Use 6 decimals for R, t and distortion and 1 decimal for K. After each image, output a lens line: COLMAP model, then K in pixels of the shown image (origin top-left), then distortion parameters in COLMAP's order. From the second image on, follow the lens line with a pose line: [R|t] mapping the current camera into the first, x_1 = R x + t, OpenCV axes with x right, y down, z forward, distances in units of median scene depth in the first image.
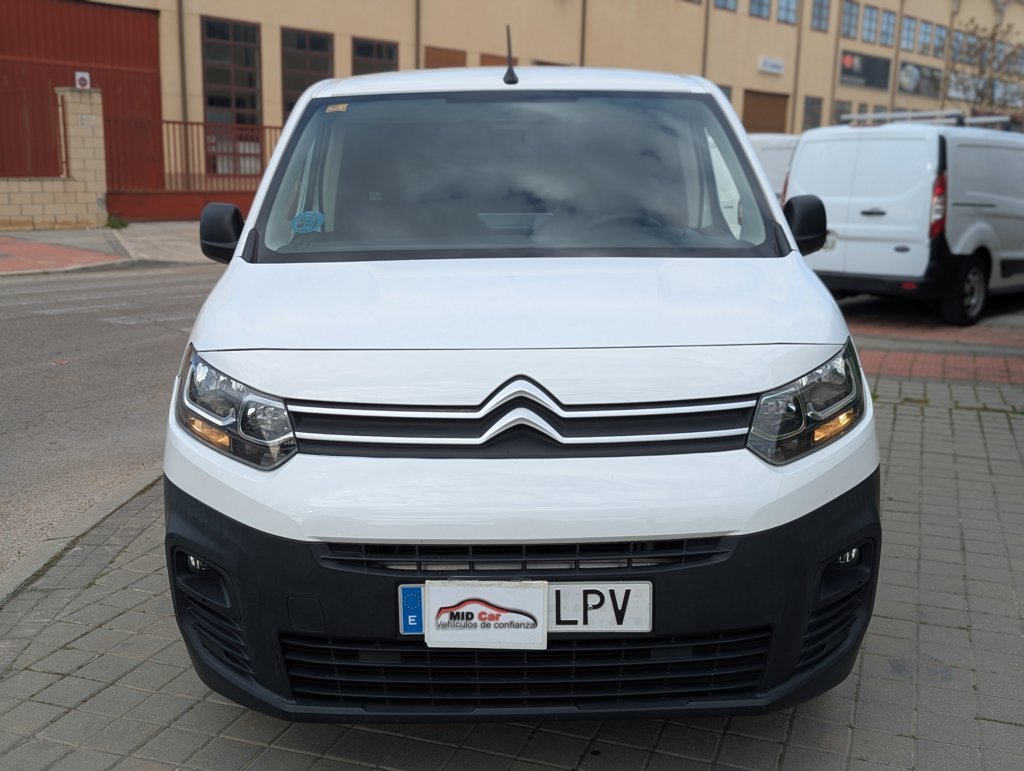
lens RADIAL K [[1085.8, 0, 494.4], [0, 1085.8, 413.0], [0, 0, 1]] dist [0.142388, -0.264413]
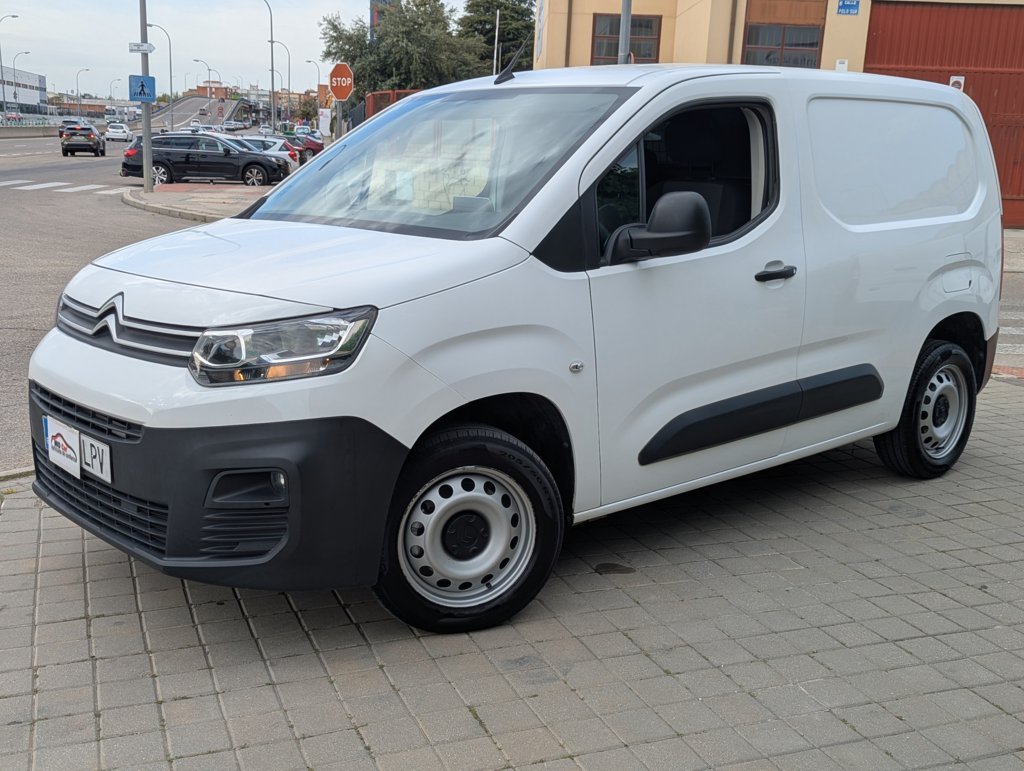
lens RADIAL K [[1120.0, 0, 512.0], [0, 1120.0, 385.5], [0, 0, 1]] dist [0.017146, 0.021601]
pose [[0.651932, 0.162563, -0.740647, 1.470264], [-0.185964, 0.981197, 0.051672, -0.086387], [0.735121, 0.104047, 0.669904, 0.405842]]
